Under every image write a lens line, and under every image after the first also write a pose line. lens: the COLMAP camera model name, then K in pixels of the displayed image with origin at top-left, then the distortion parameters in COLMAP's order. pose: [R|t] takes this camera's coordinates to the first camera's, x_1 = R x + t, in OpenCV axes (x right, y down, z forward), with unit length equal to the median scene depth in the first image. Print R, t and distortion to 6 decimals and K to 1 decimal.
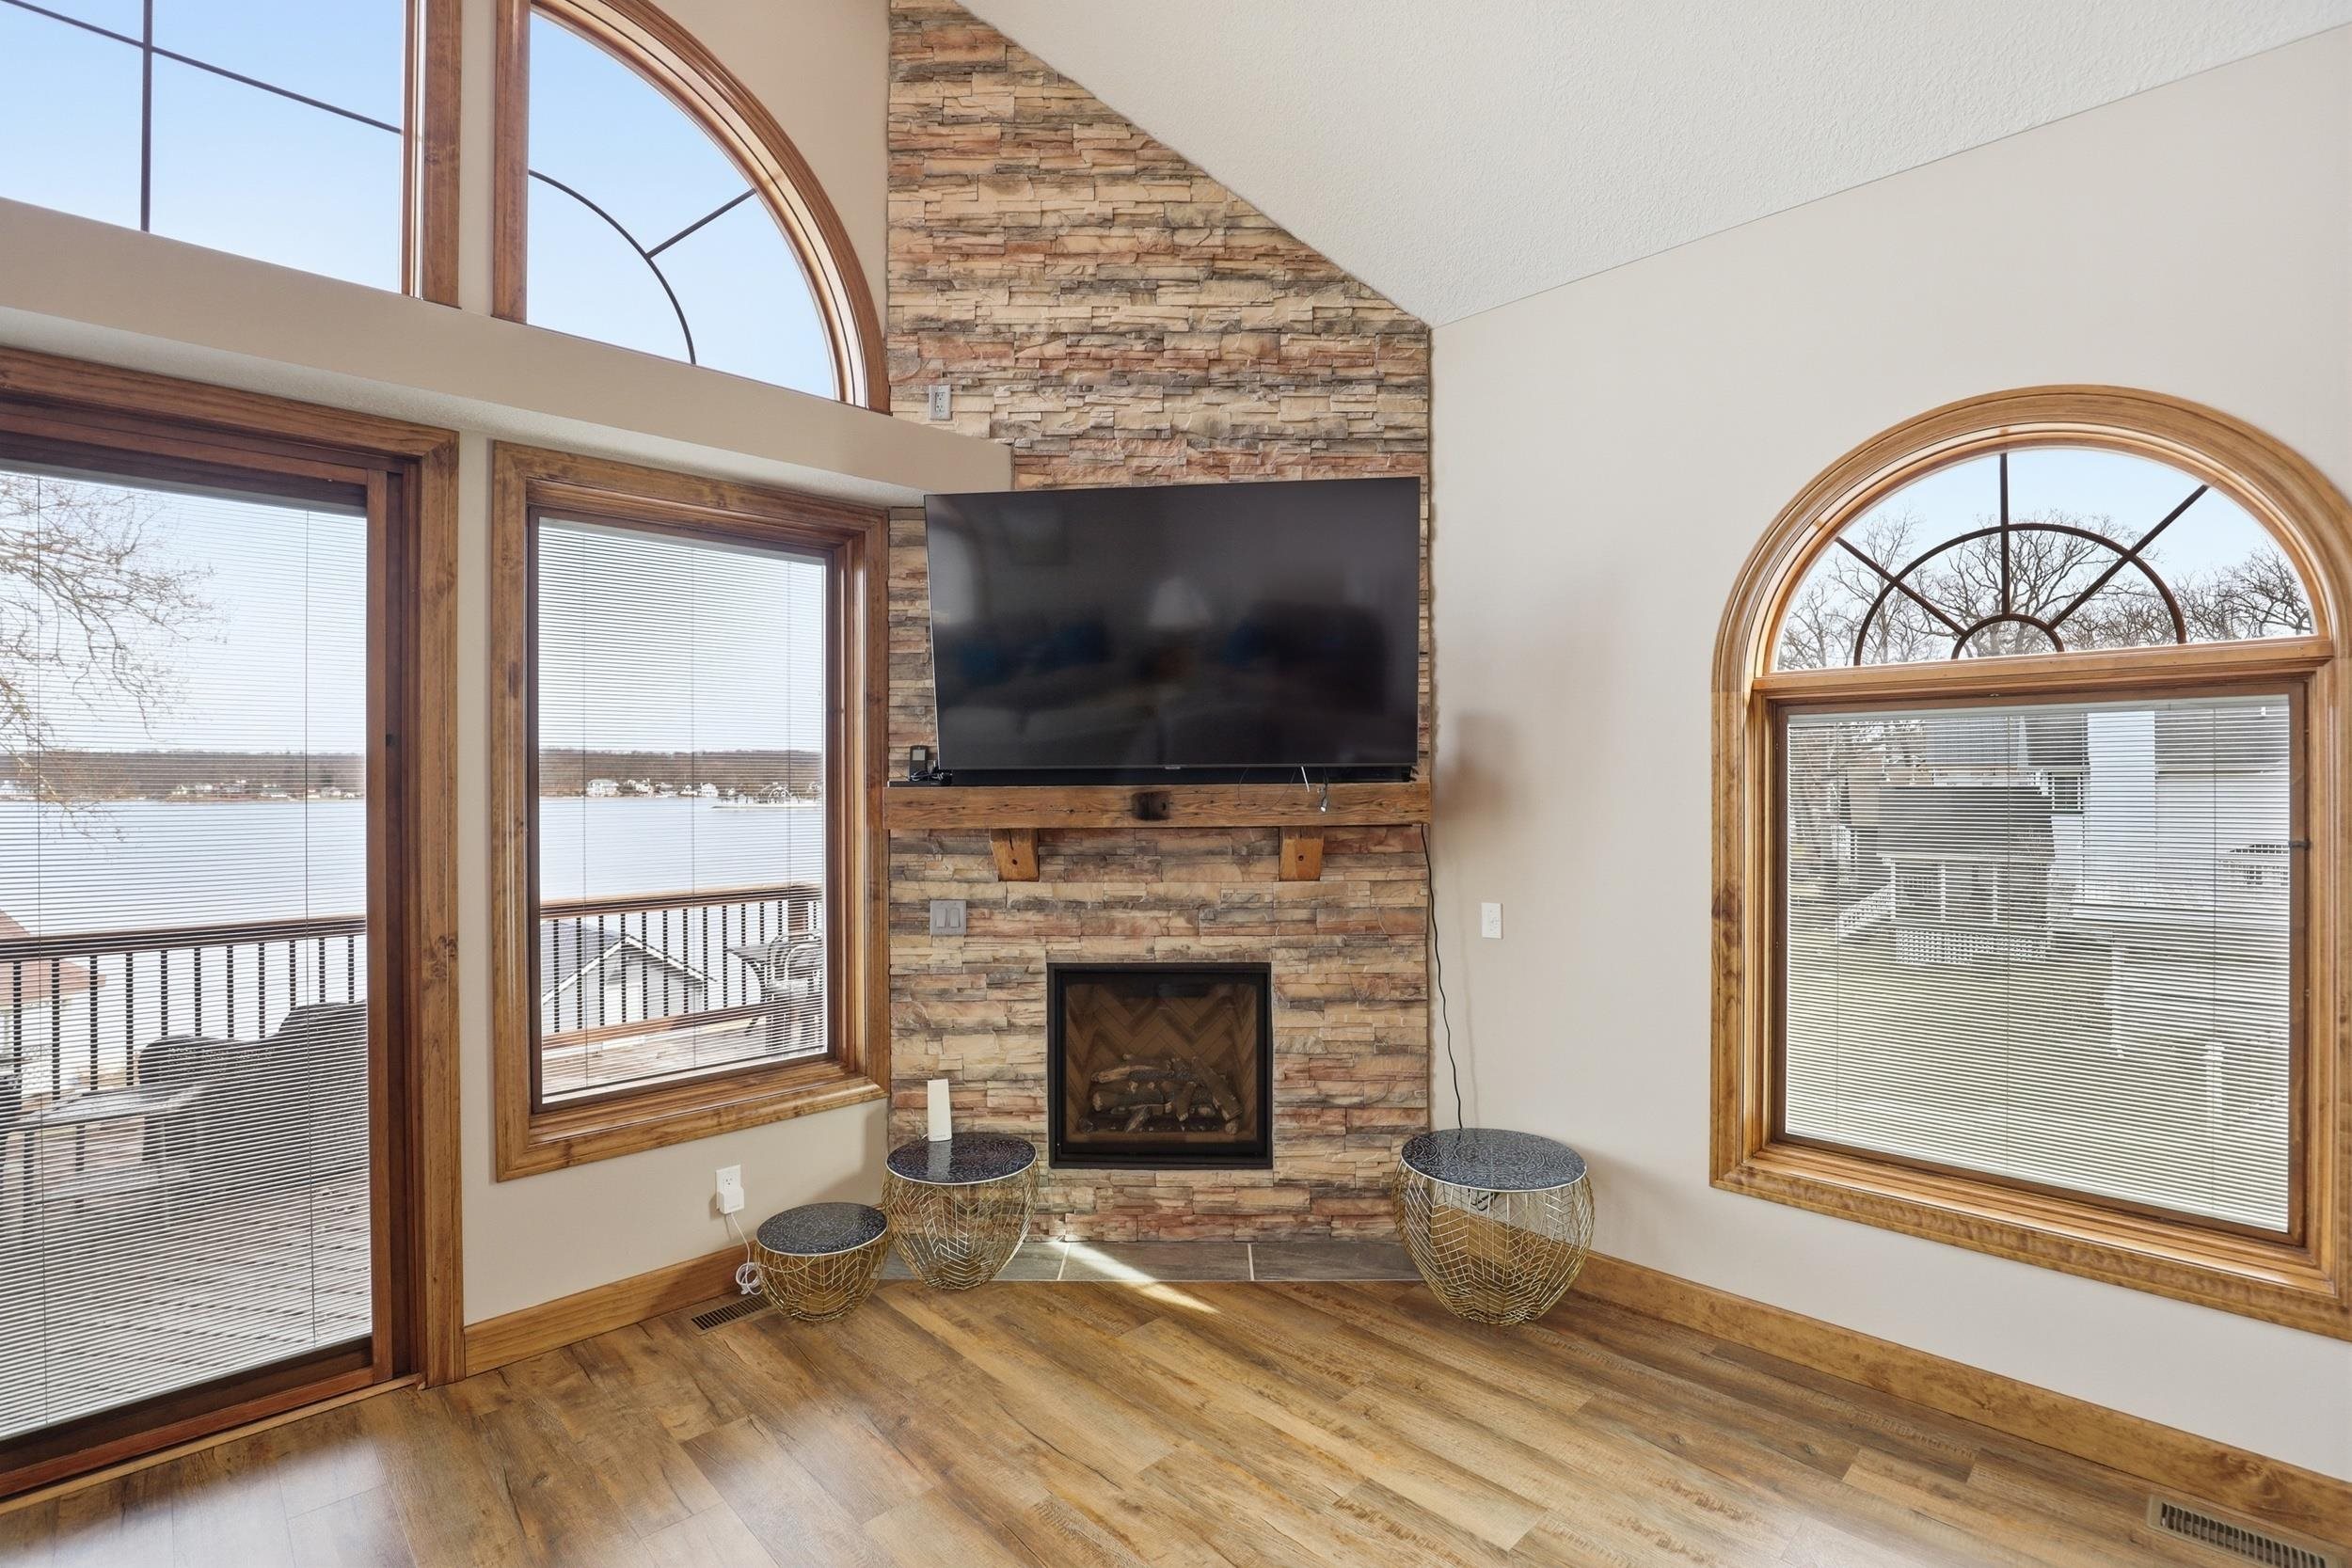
lens RADIAL K [[1090.2, 0, 1198.7], [0, 1090.2, 779.8], [0, 0, 1]] dist [-0.036940, 0.007647]
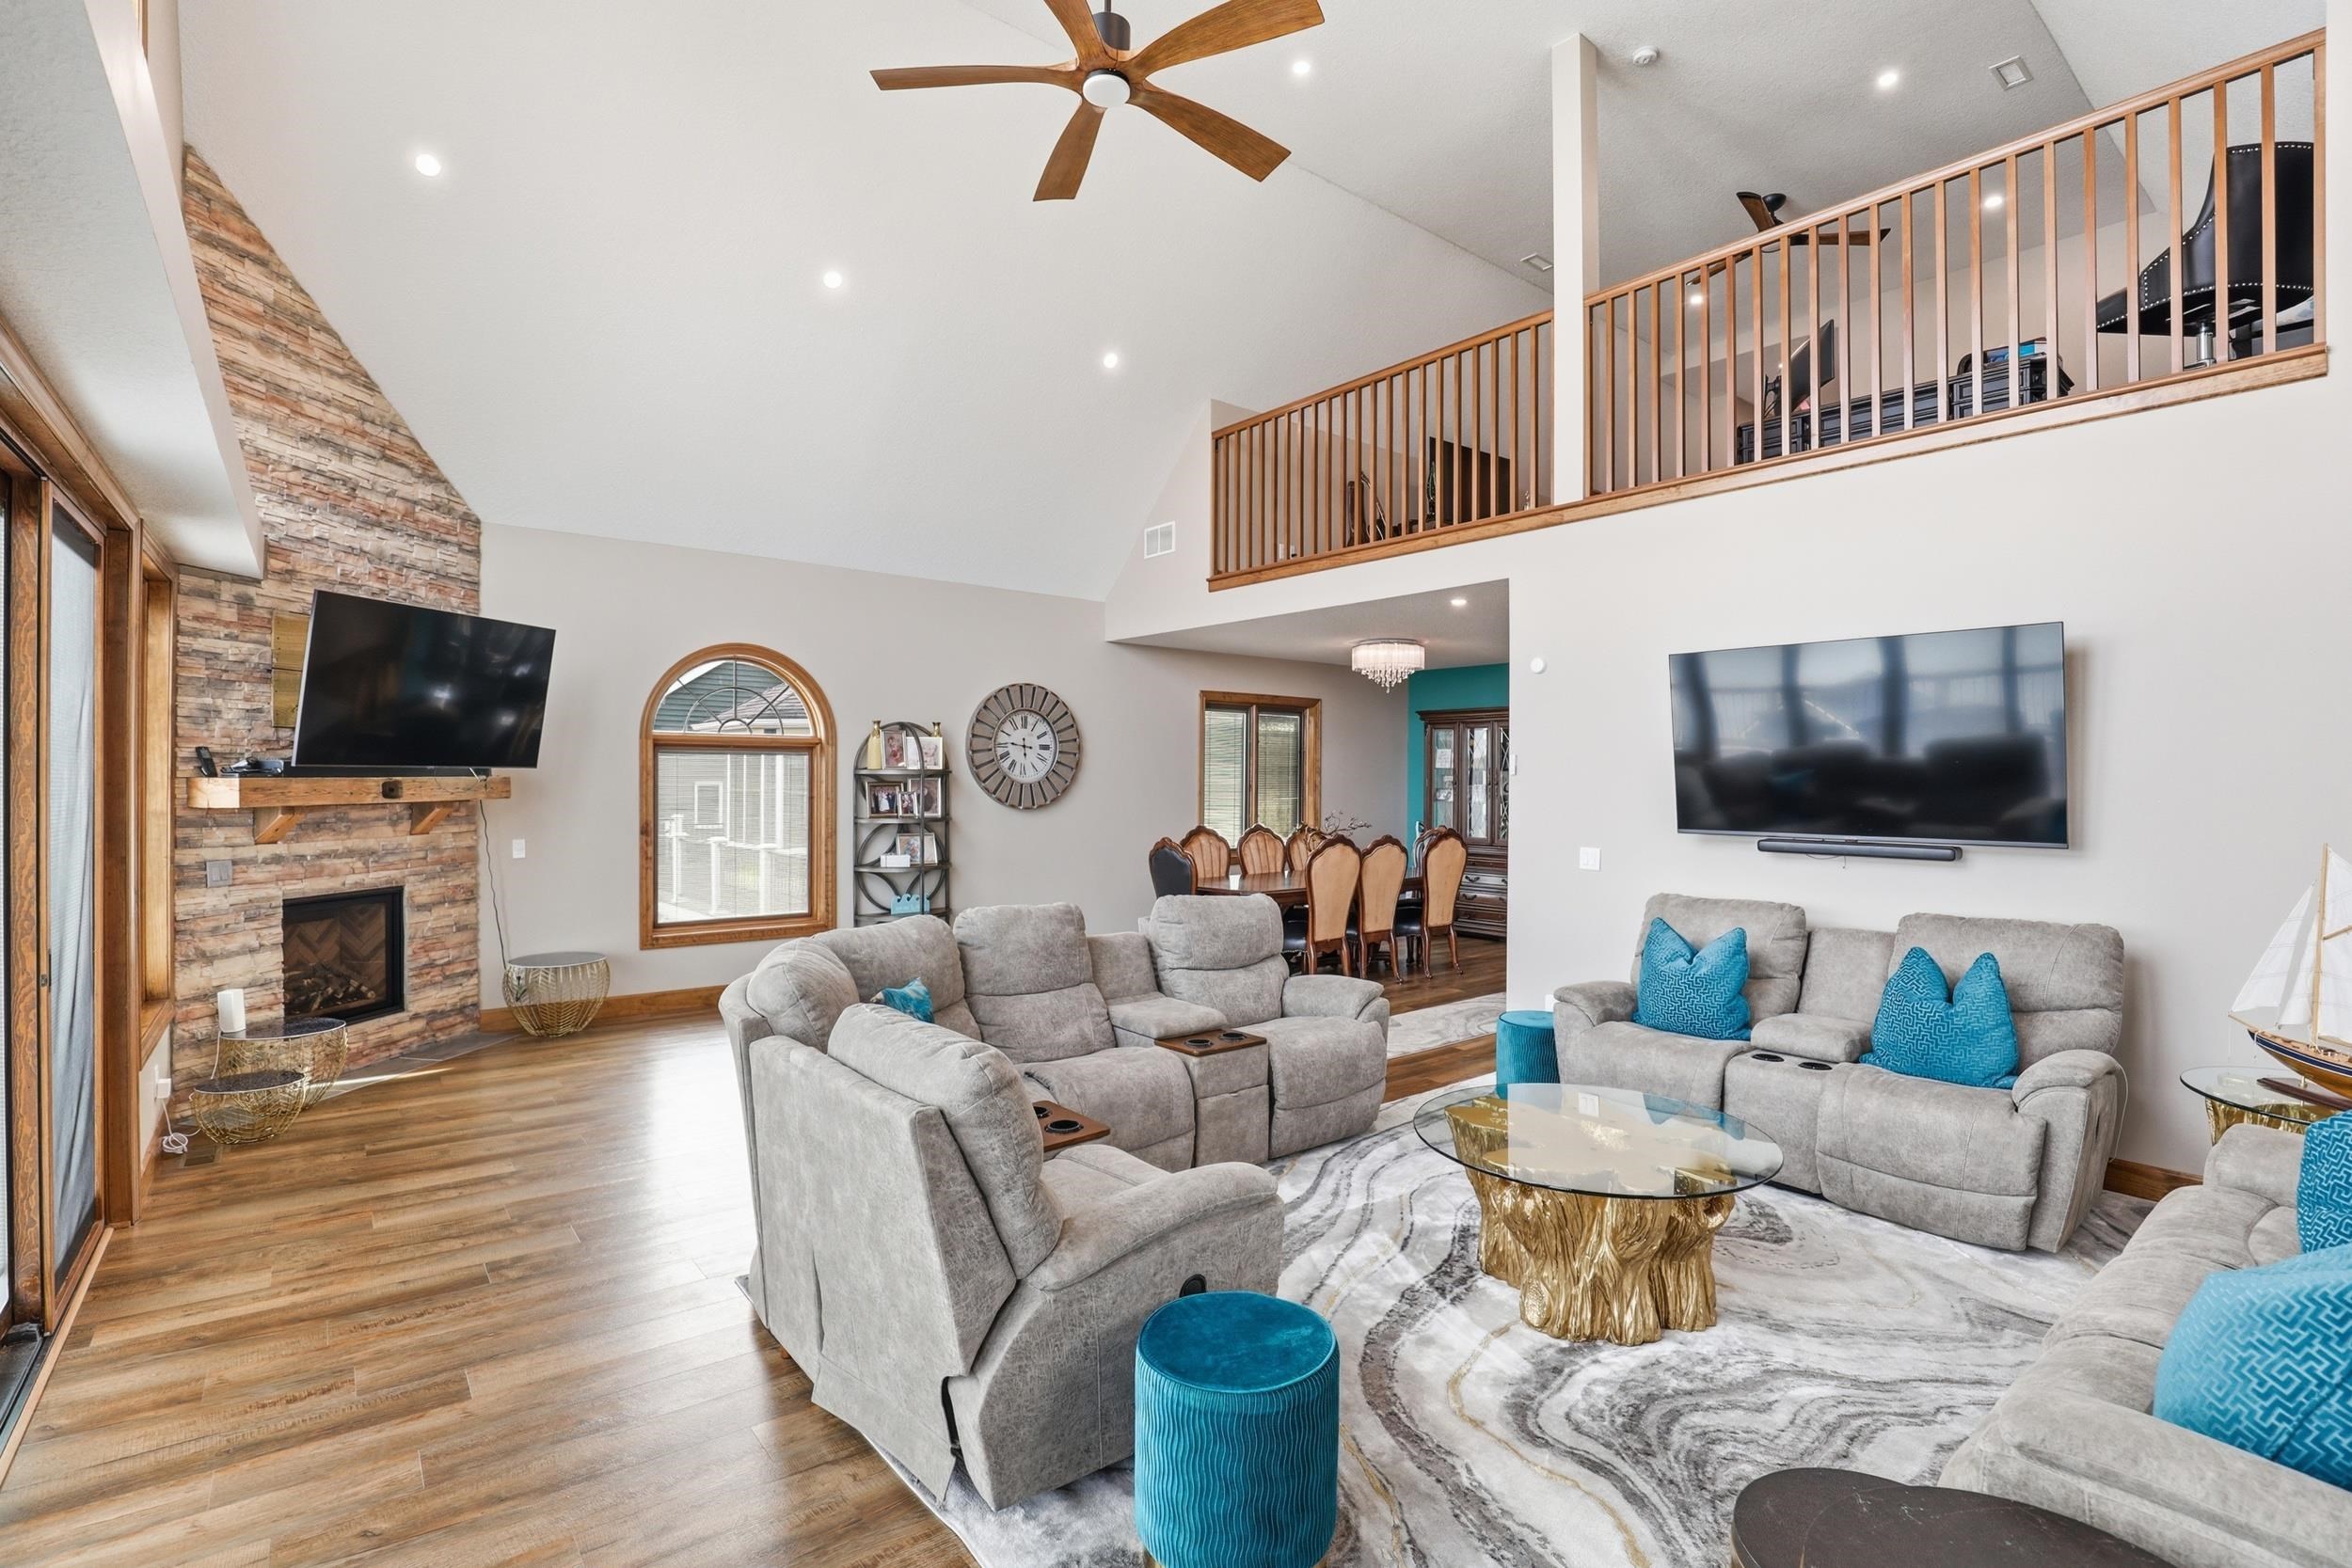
lens RADIAL K [[1090.2, 0, 1168.7], [0, 1090.2, 774.4], [0, 0, 1]] dist [-0.036940, 0.007647]
pose [[0.113650, 0.007544, 0.993492, -1.418845], [-0.008047, 0.999945, -0.006673, 0.001940], [-0.993488, -0.007237, 0.113705, -0.332683]]
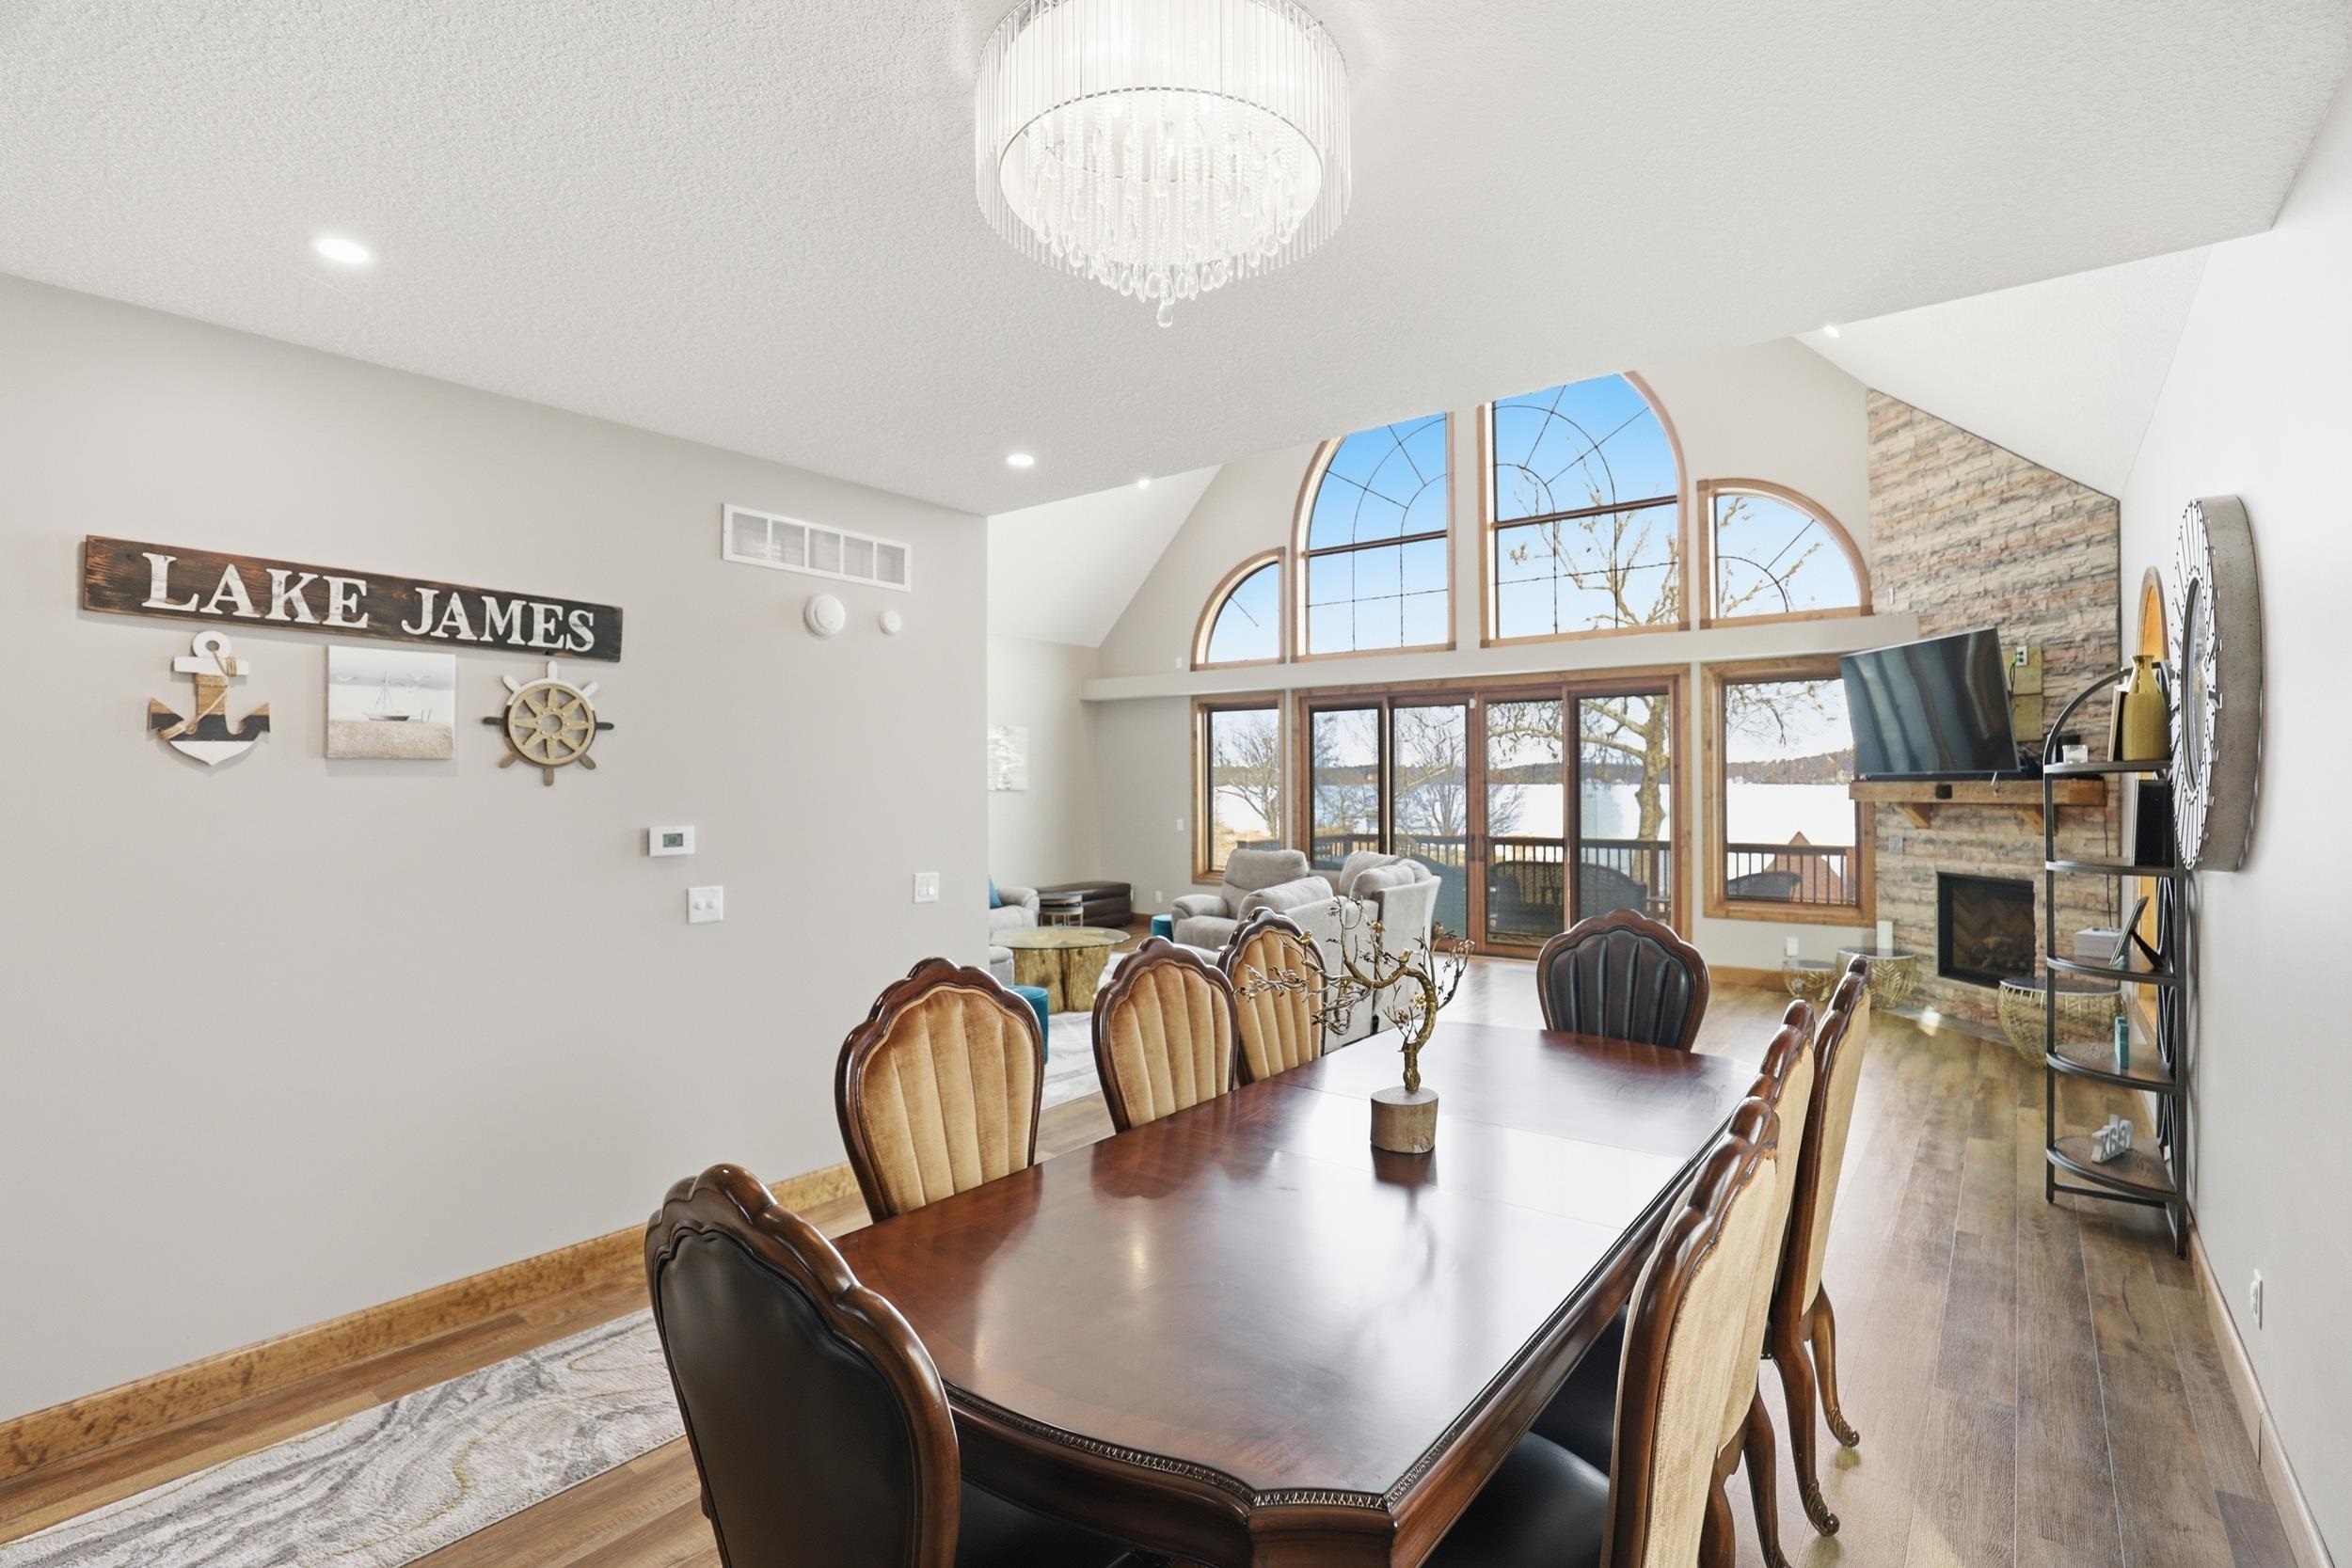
lens RADIAL K [[1090.2, 0, 1186.2], [0, 1090.2, 774.4], [0, 0, 1]] dist [-0.036940, 0.007647]
pose [[0.124676, -0.004498, -0.992187, 1.629672], [0.008177, 0.999960, -0.003506, -0.011746], [0.992164, -0.007676, 0.124708, -0.594790]]
